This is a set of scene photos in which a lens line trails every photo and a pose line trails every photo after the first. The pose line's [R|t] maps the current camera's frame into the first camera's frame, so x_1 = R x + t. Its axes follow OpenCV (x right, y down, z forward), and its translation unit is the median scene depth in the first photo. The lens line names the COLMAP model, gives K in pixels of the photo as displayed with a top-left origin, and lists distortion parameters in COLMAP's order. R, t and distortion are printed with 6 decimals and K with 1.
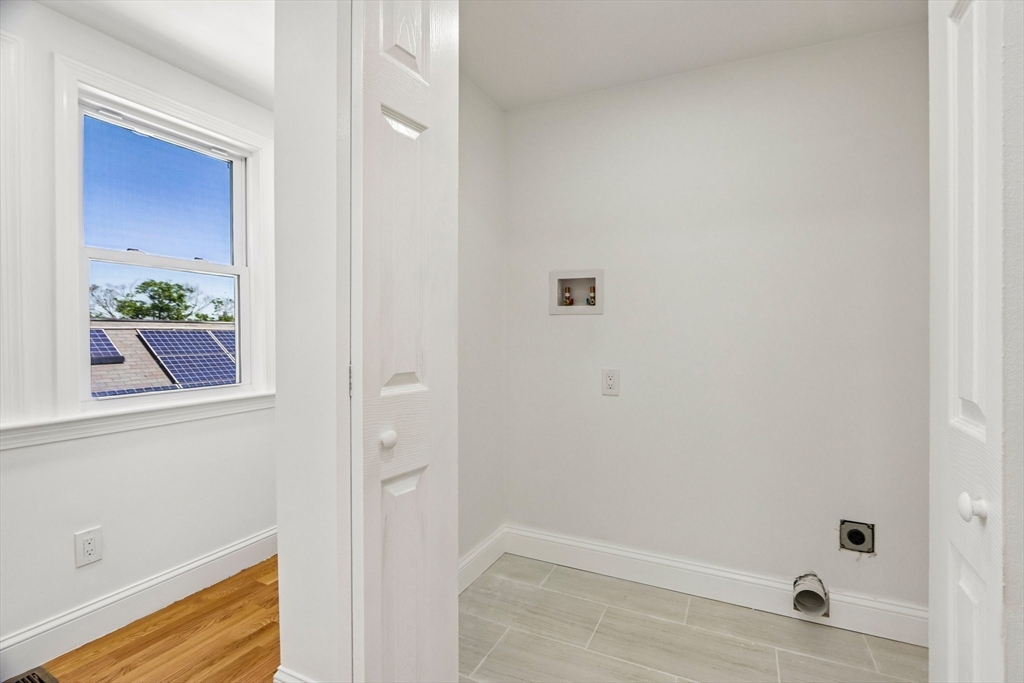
lens RADIAL K [[482.5, 0, 511.3], [0, 482.5, 335.9], [0, 0, 1]] dist [-0.008013, 0.002159]
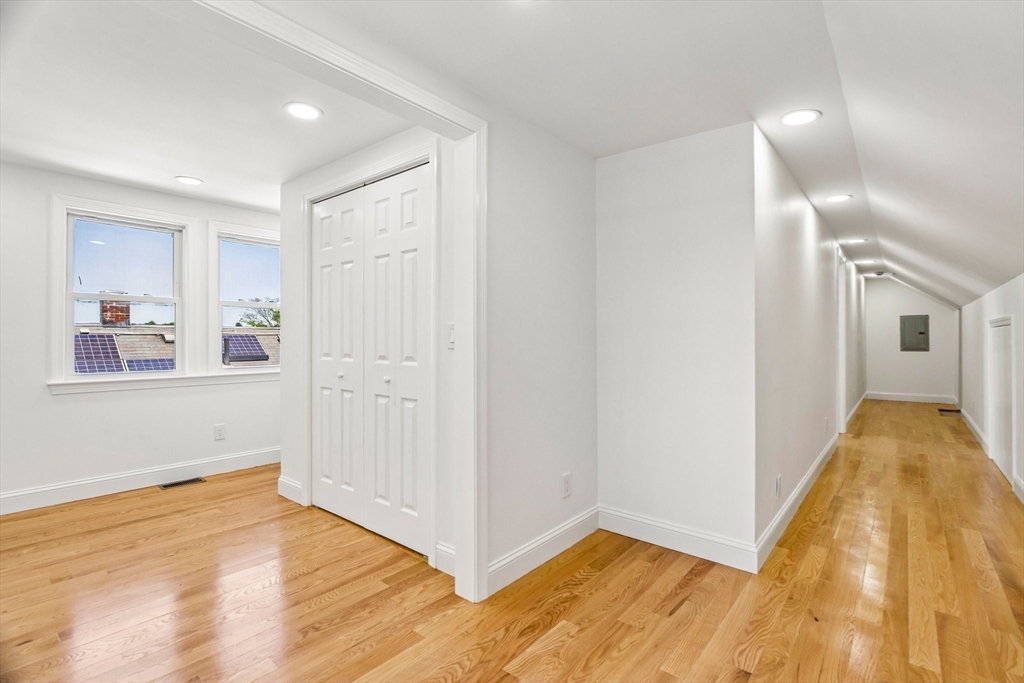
lens RADIAL K [[482.5, 0, 512.6], [0, 482.5, 338.1], [0, 0, 1]] dist [-0.008013, 0.002159]
pose [[0.973157, 0.001562, -0.230138, 0.148573], [-0.002966, 0.999979, -0.005755, 0.000534], [0.230124, 0.006283, 0.973141, -0.135085]]
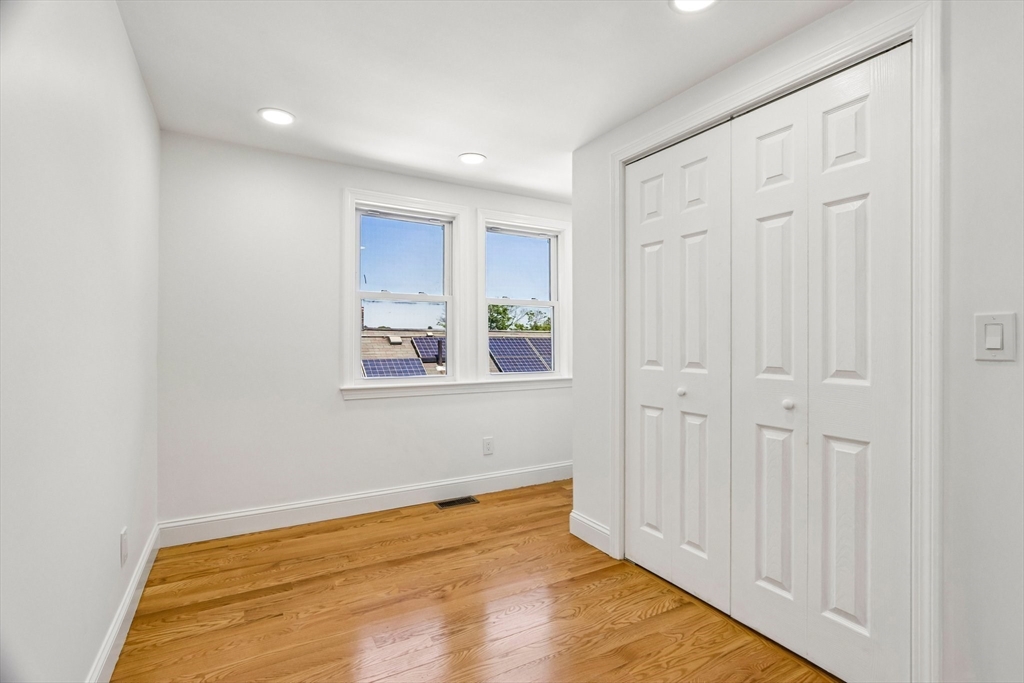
lens RADIAL K [[482.5, 0, 514.1], [0, 482.5, 340.0], [0, 0, 1]] dist [-0.008013, 0.002159]
pose [[0.836648, 0.002629, -0.547734, 0.048566], [-0.006155, 0.999970, -0.004602, 0.000292], [0.547706, 0.007222, 0.836640, -0.096765]]
